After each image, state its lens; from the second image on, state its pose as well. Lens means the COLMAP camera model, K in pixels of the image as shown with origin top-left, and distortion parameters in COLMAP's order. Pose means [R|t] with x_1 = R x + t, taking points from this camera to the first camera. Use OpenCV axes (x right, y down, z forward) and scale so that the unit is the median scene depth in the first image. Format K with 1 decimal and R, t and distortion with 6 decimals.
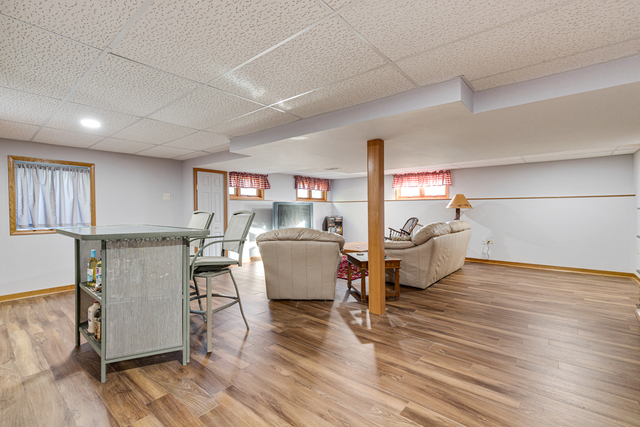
lens RADIAL K [[291.5, 0, 322.4], [0, 291.5, 196.5], [0, 0, 1]] dist [-0.001511, -0.000157]
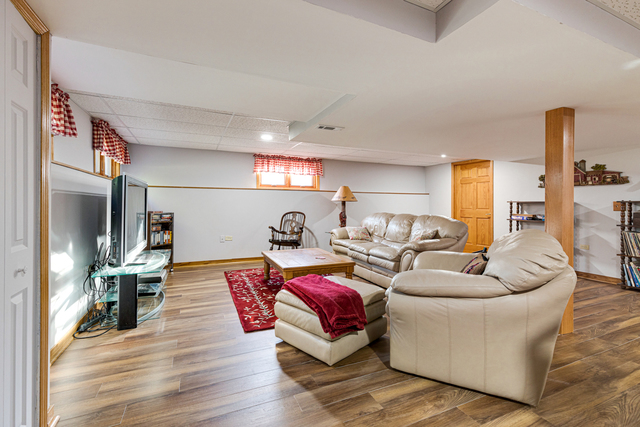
lens RADIAL K [[291.5, 0, 322.4], [0, 291.5, 196.5], [0, 0, 1]] dist [-0.001511, -0.000157]
pose [[0.437626, 0.027048, 0.898750, -0.369759], [-0.043365, 0.999019, -0.008949, 0.034279], [-0.898111, -0.035058, 0.438370, 0.575923]]
